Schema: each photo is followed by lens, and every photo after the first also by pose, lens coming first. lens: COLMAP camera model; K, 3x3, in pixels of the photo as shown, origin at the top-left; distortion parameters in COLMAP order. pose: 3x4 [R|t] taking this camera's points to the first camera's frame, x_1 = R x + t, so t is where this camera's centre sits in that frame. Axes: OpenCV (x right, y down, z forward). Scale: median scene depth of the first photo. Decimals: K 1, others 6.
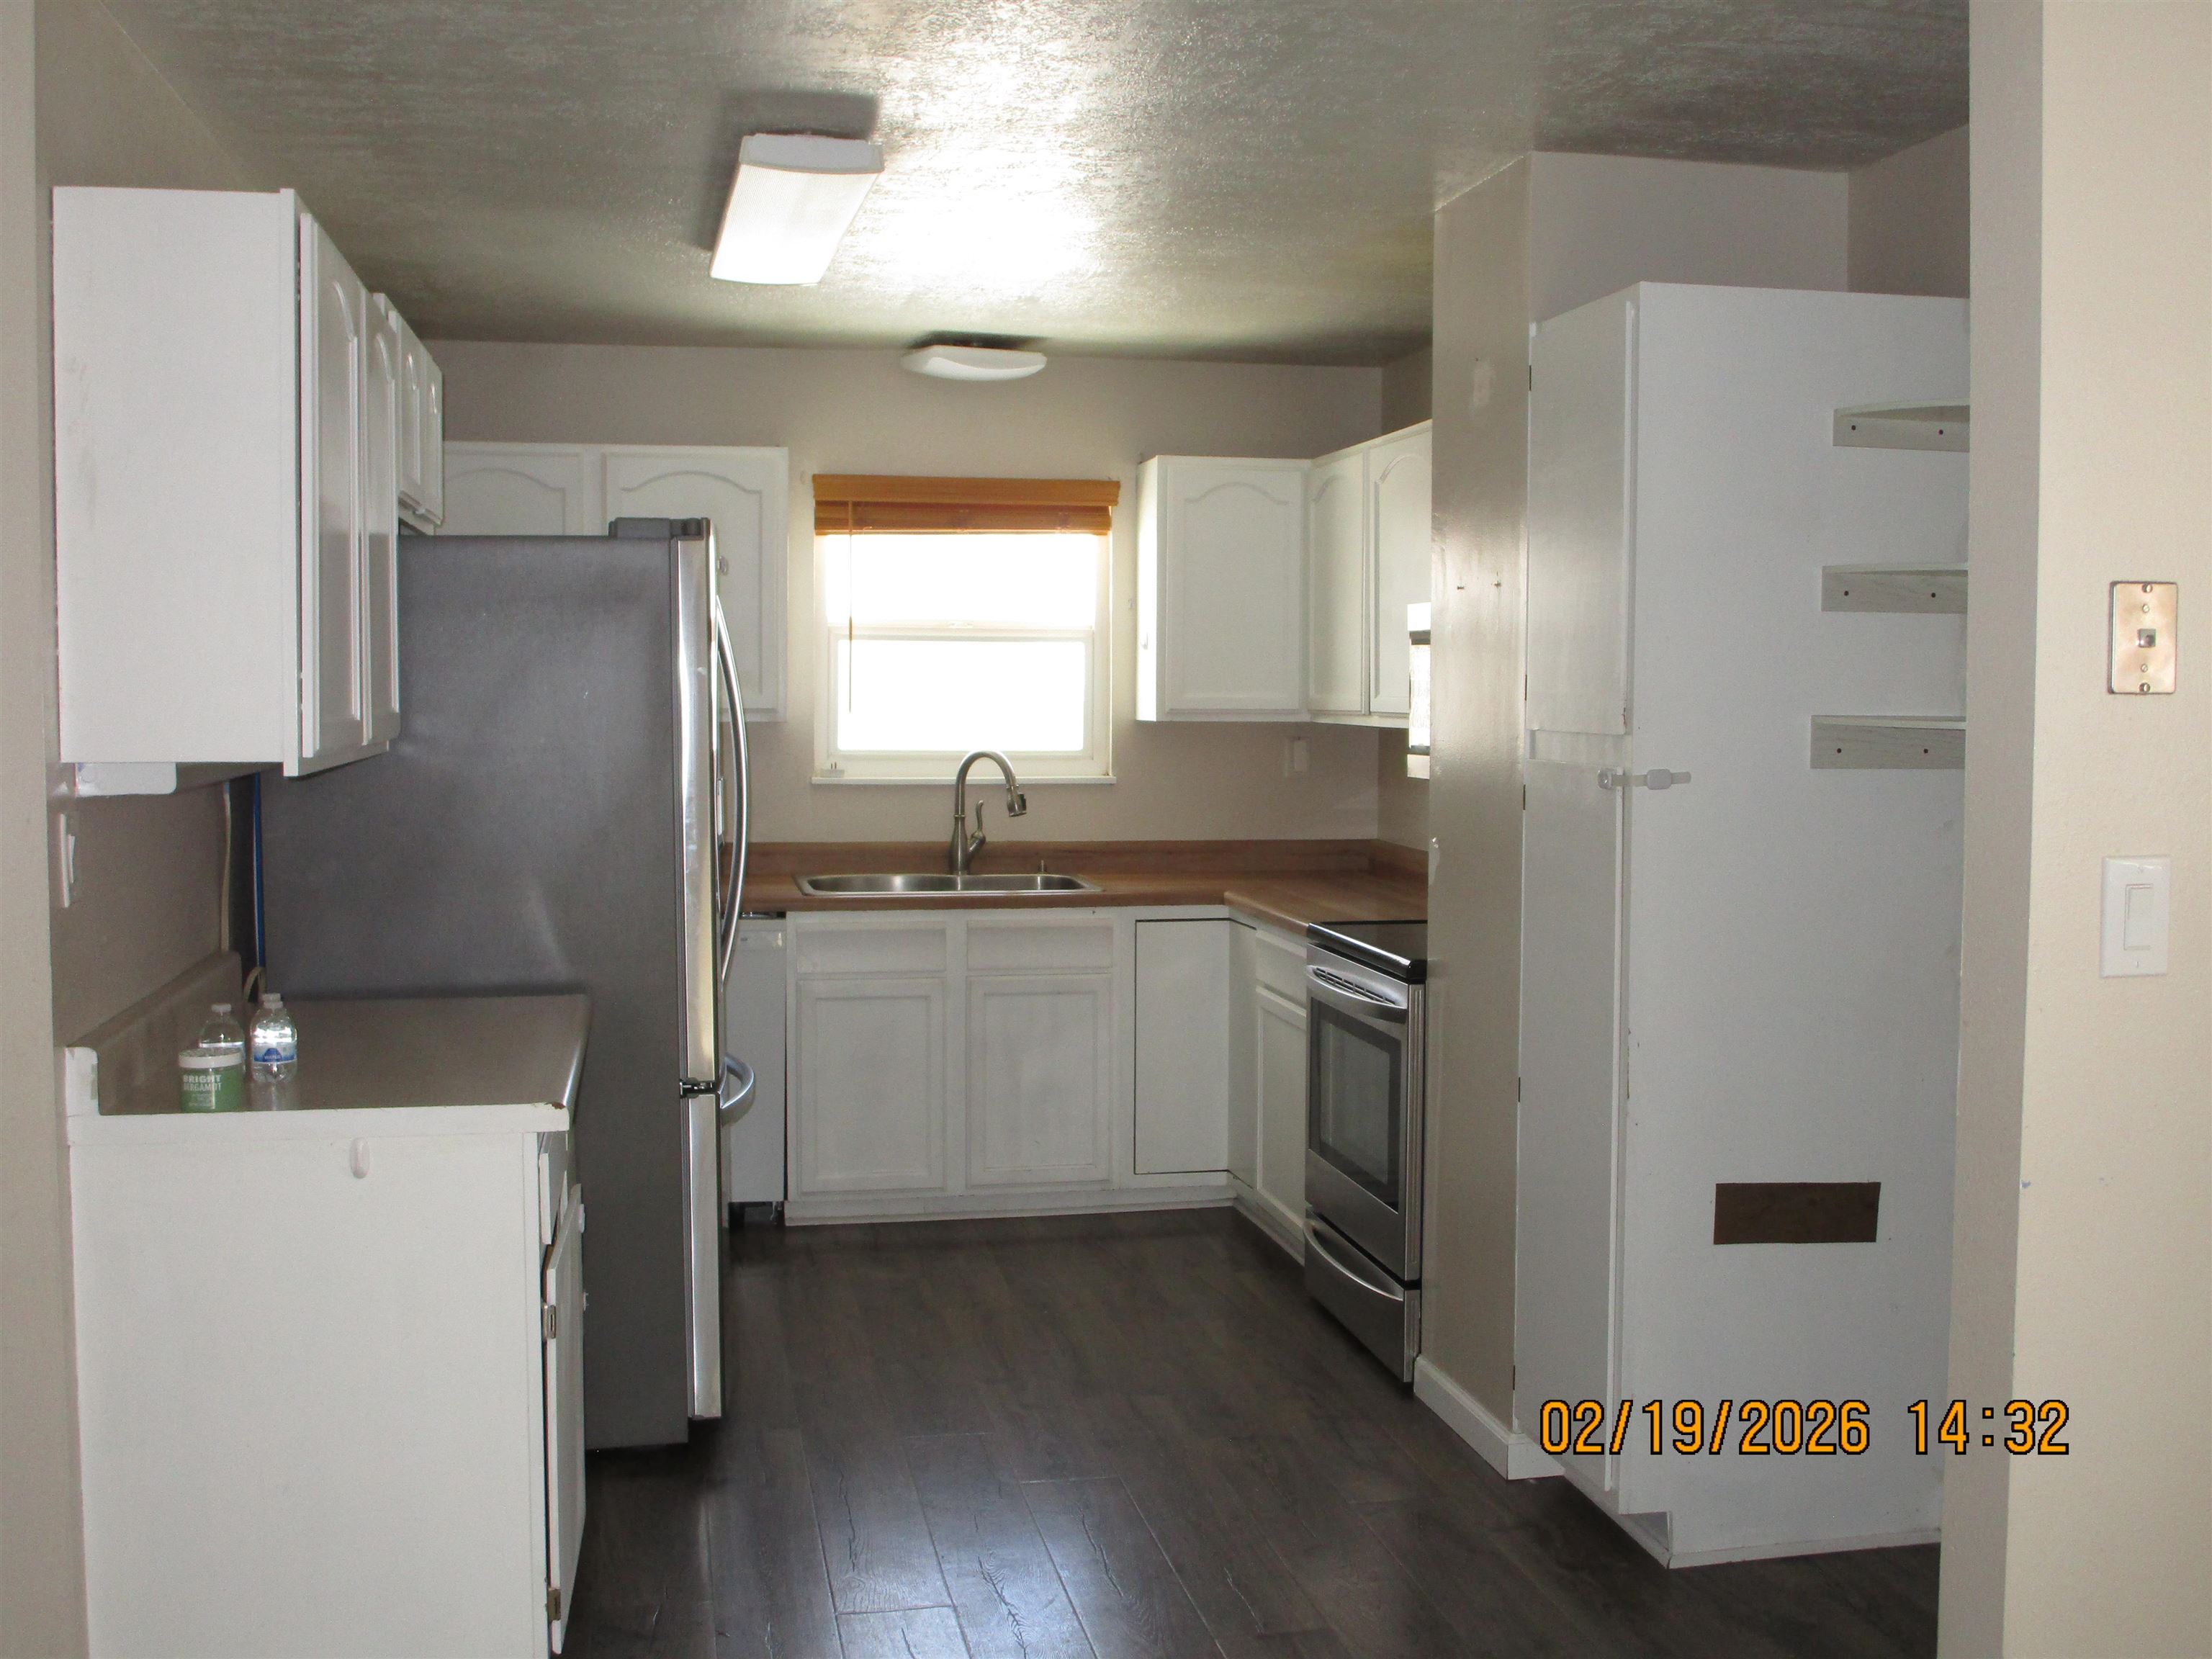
lens RADIAL K [[2273.9, 0, 1106.0], [0, 2273.9, 829.5], [0, 0, 1]] dist [-0.083283, 0.029395]
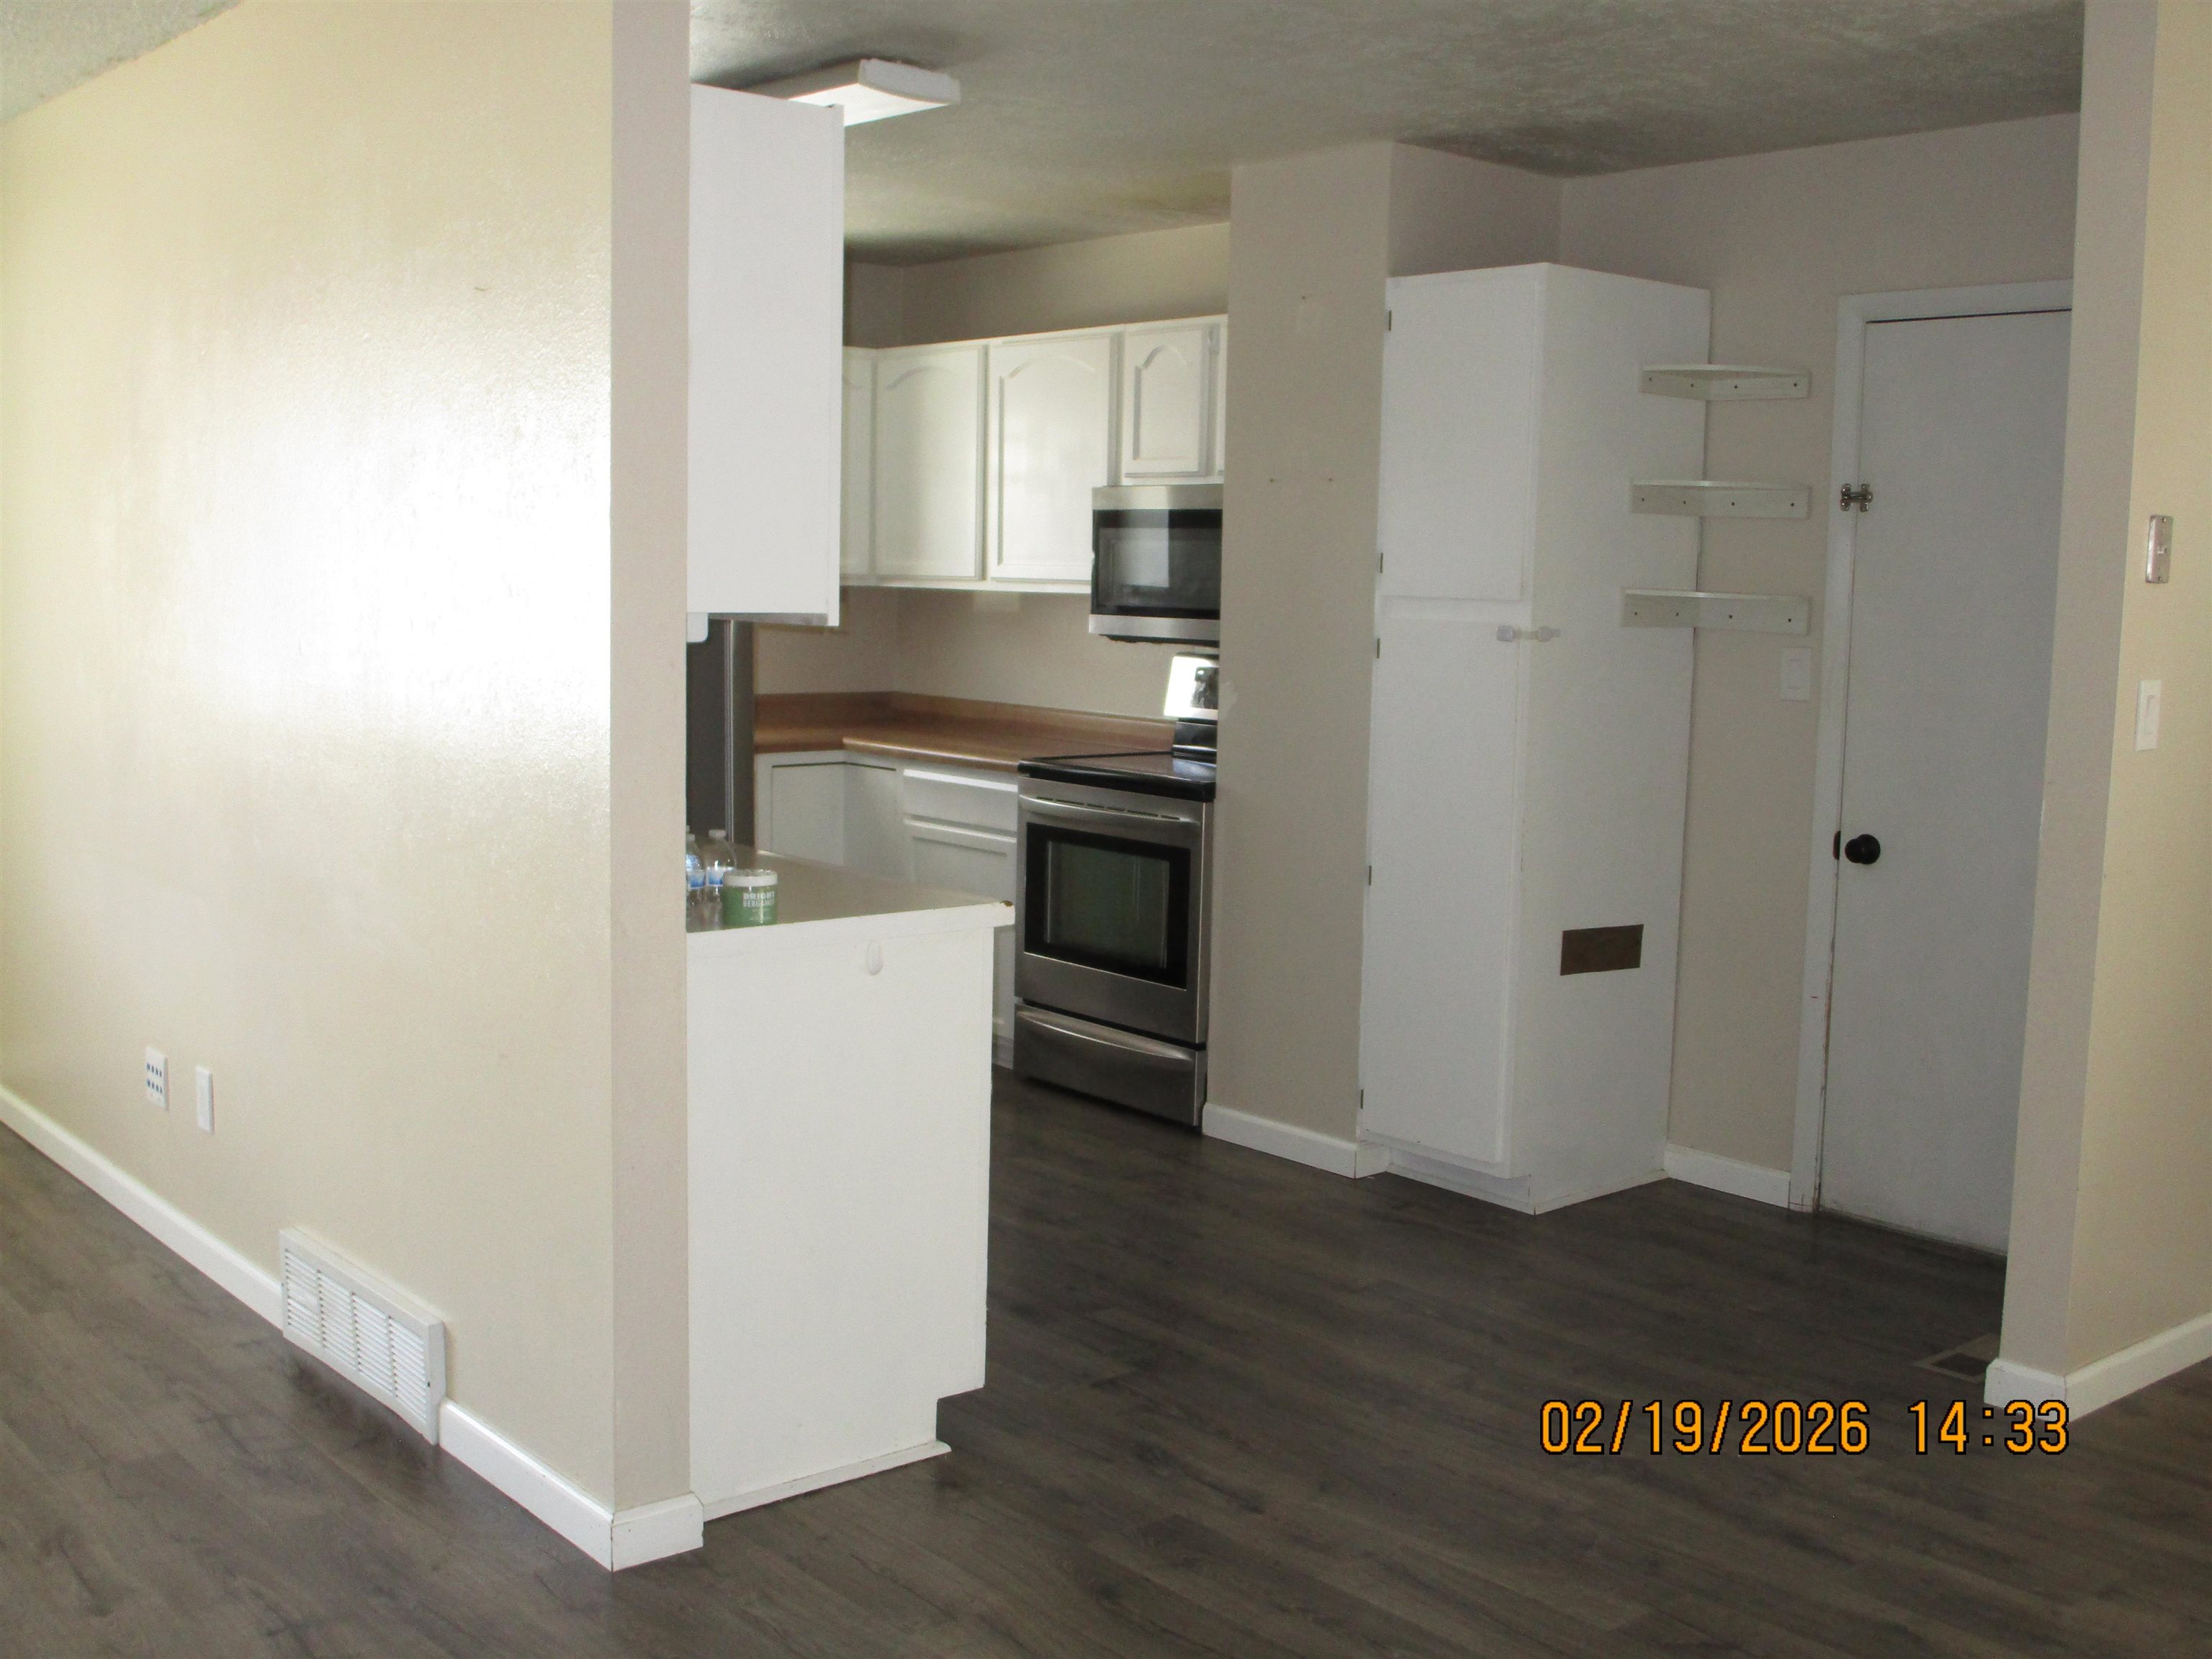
lens RADIAL K [[2273.9, 0, 1106.0], [0, 2273.9, 829.5], [0, 0, 1]] dist [-0.083283, 0.029395]
pose [[0.871091, -0.039572, 0.489525, -0.578226], [0.010557, 0.998027, 0.061892, 0.006701], [-0.491009, -0.048746, 0.869790, -0.051682]]
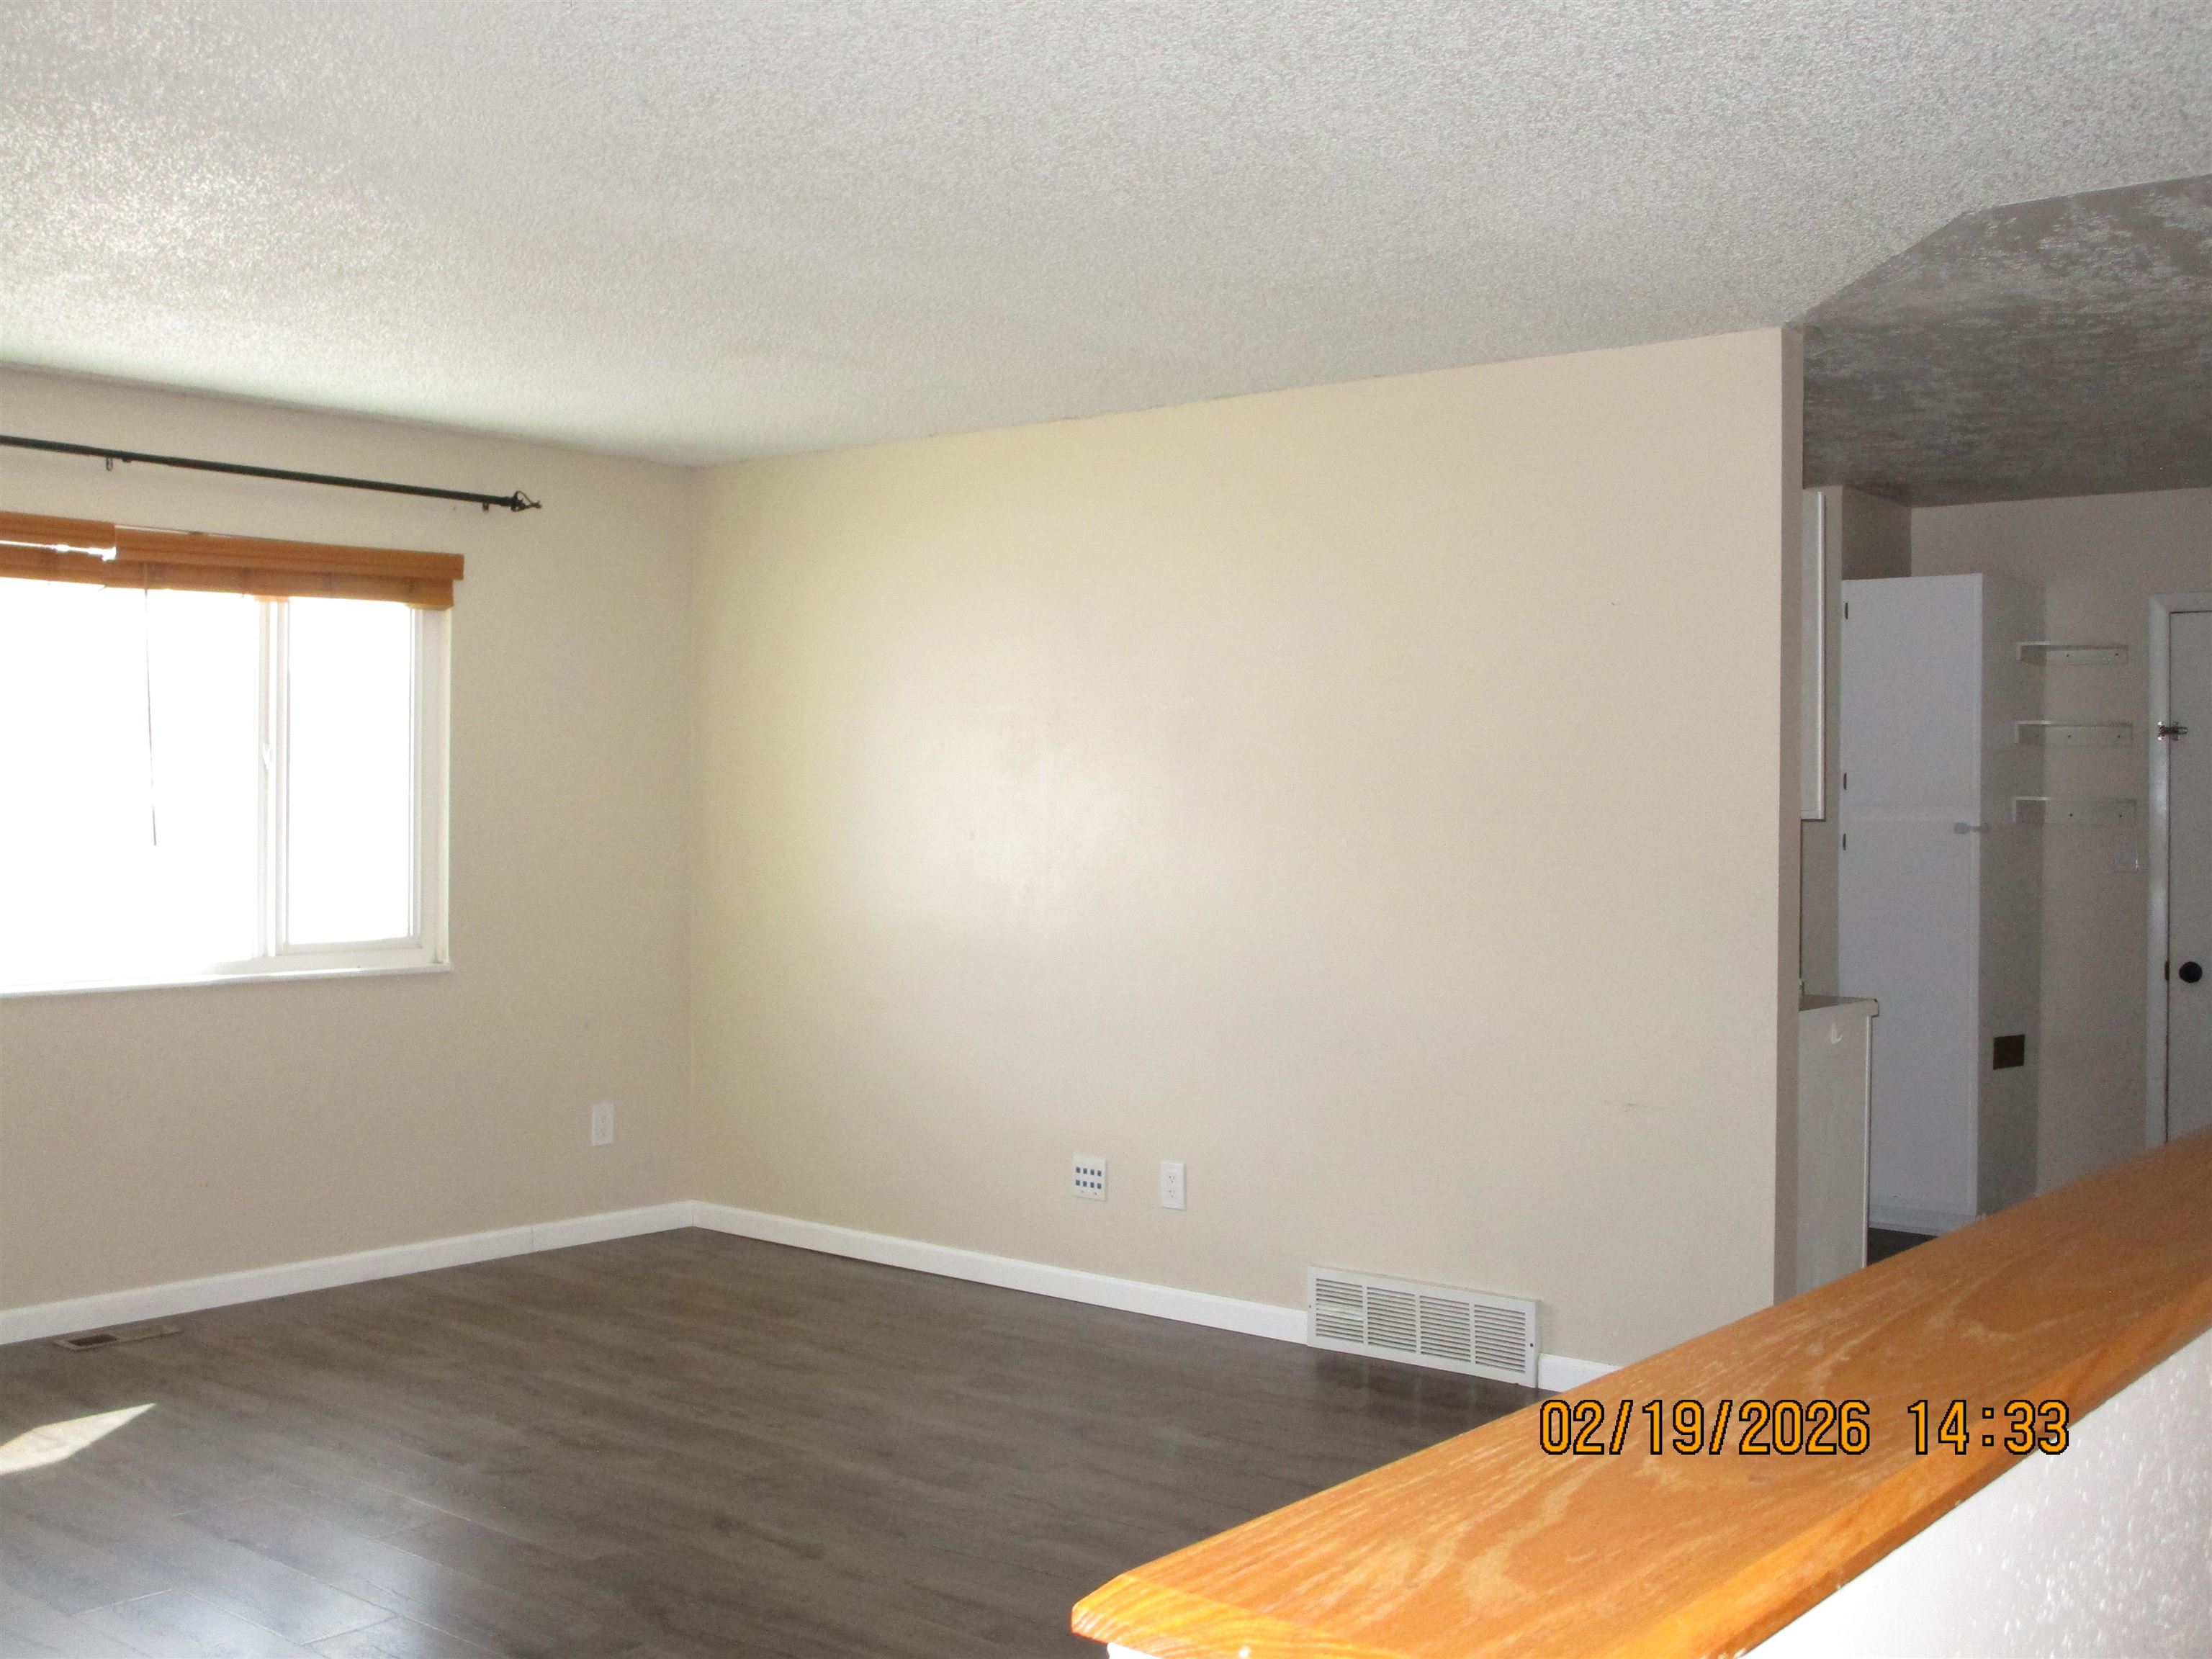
lens RADIAL K [[2273.9, 0, 1106.0], [0, 2273.9, 829.5], [0, 0, 1]] dist [-0.083283, 0.029395]
pose [[0.774883, -0.000155, 0.632105, -1.410438], [0.030593, 0.998837, -0.037259, 0.024986], [-0.631364, 0.048209, 0.773987, -0.016447]]
